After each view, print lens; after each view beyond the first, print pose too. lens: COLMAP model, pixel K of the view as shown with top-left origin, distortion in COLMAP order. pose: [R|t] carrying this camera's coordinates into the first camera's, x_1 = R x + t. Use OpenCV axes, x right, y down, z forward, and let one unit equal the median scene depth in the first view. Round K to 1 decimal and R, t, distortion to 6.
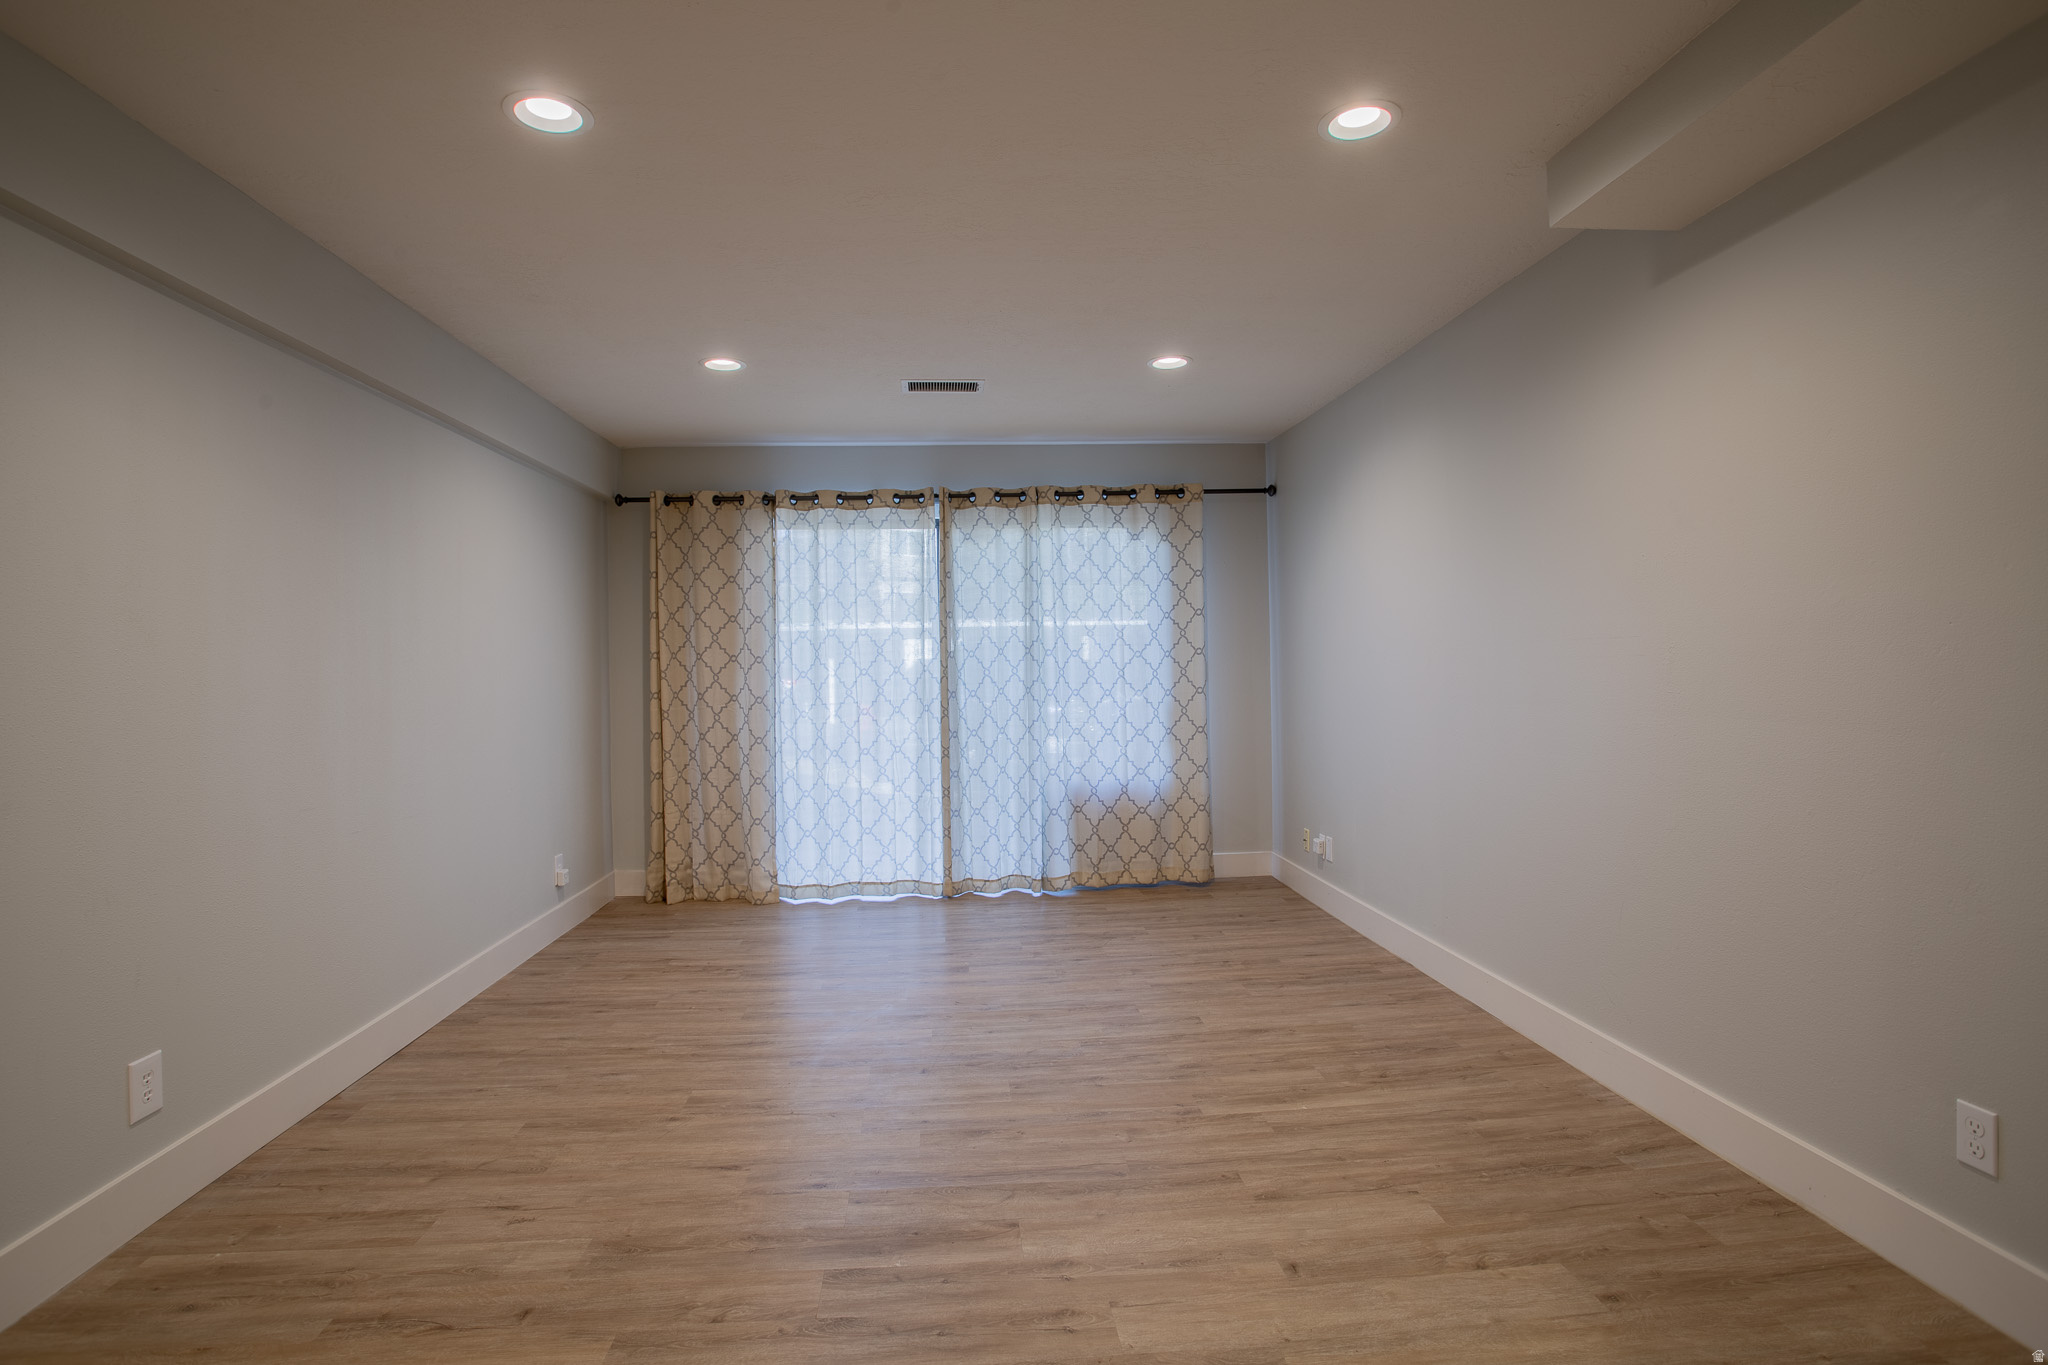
lens RADIAL K [[1005.4, 0, 1017.9], [0, 1005.4, 670.5], [0, 0, 1]] dist [-0.080022, 0.039273]
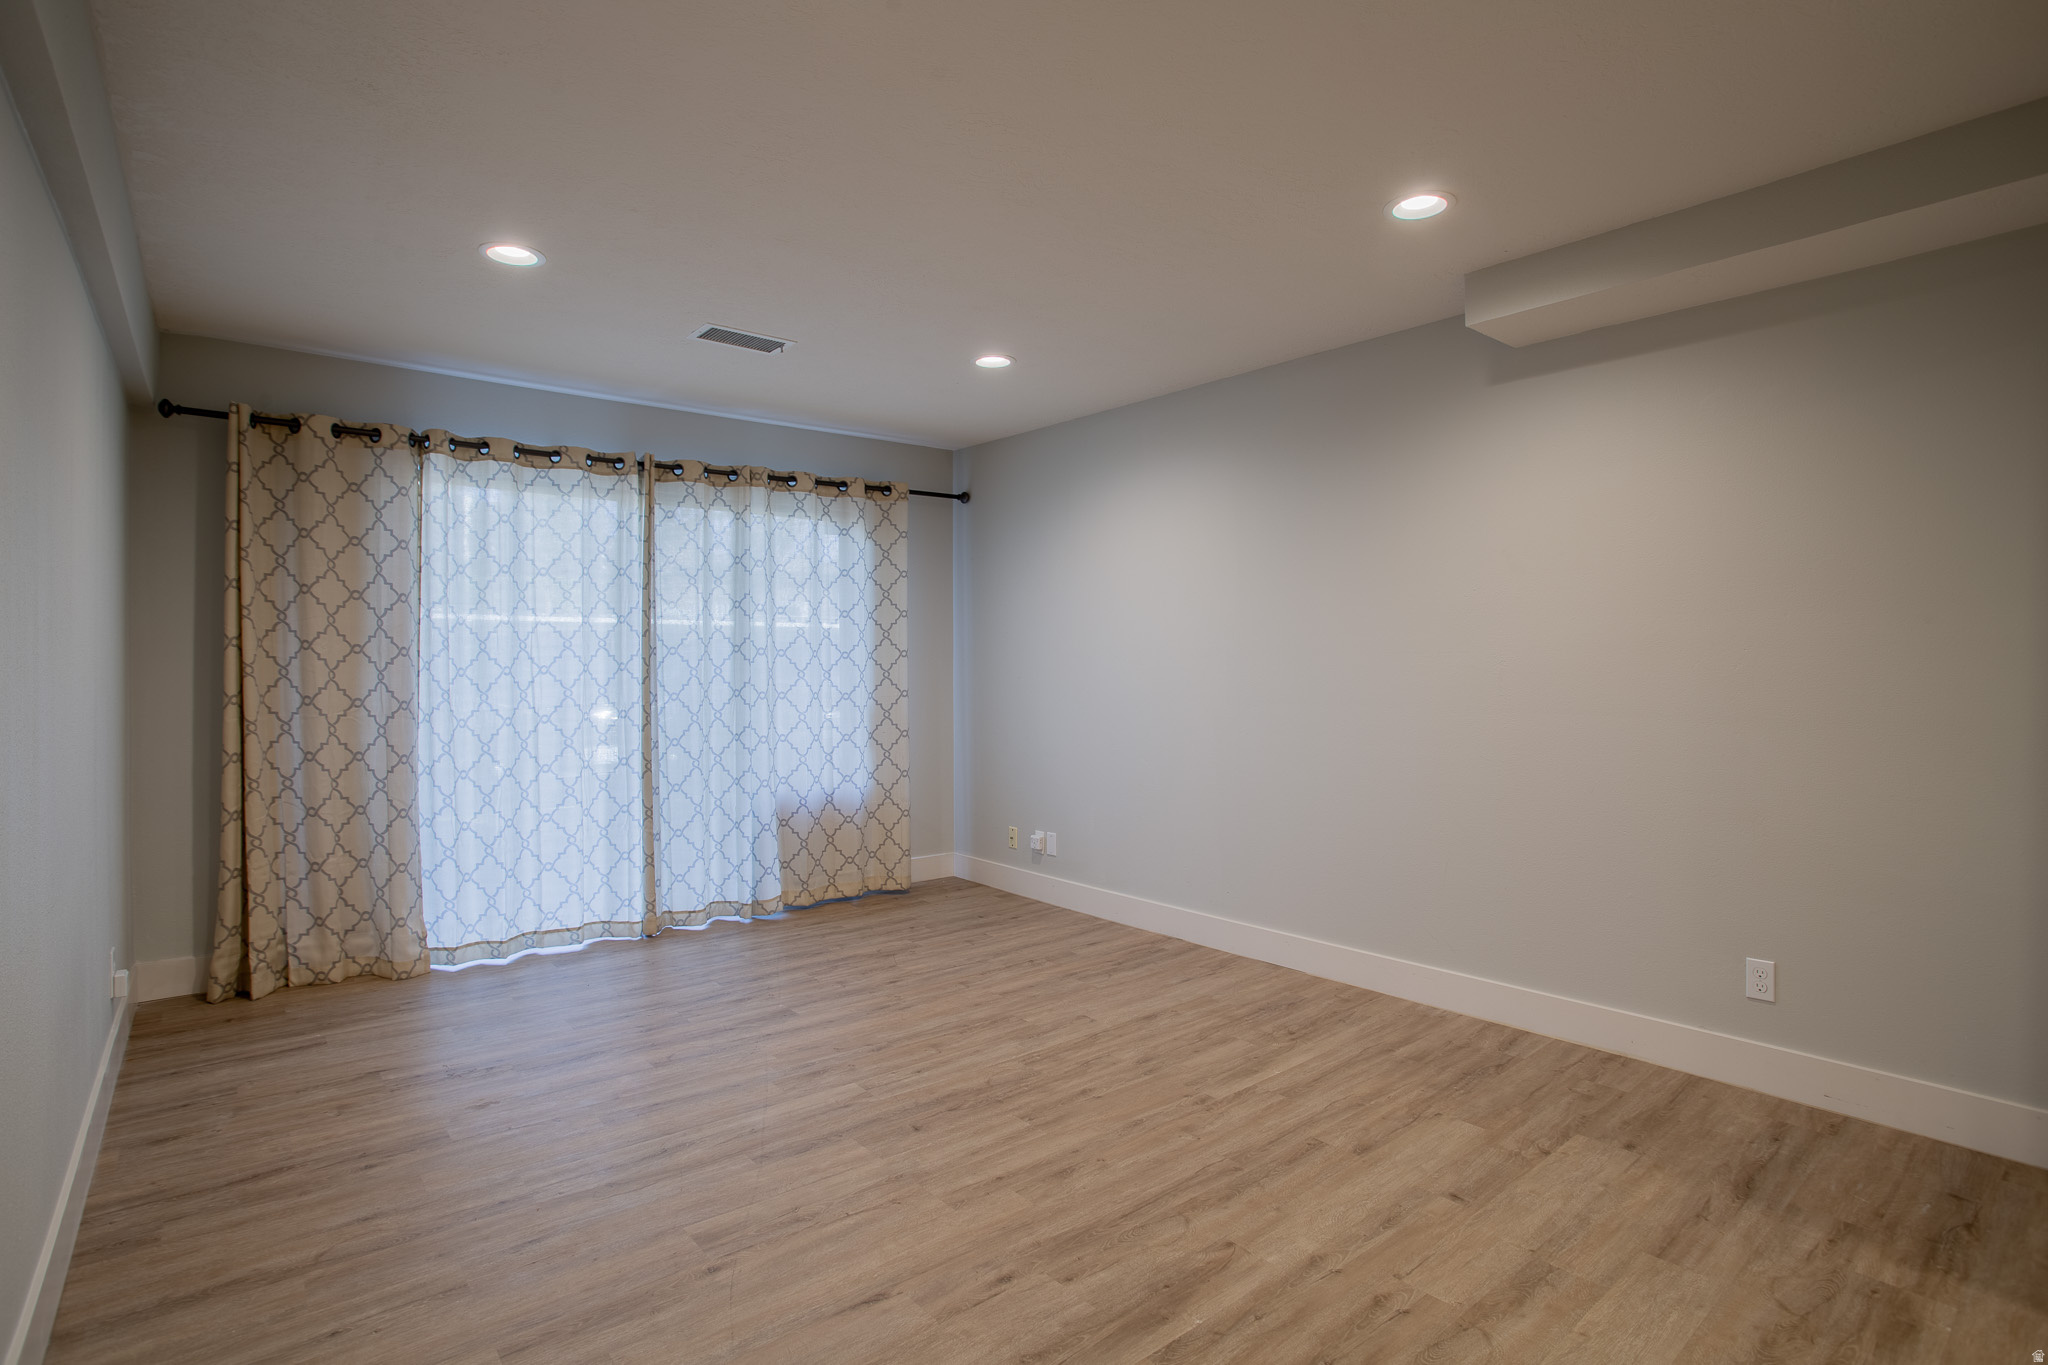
lens RADIAL K [[1005.4, 0, 1017.9], [0, 1005.4, 670.5], [0, 0, 1]] dist [-0.080022, 0.039273]
pose [[0.819597, 0.014351, 0.572761, -0.300544], [-0.012334, 0.999897, -0.007404, 0.003170], [-0.572808, -0.000996, 0.819689, 0.133701]]
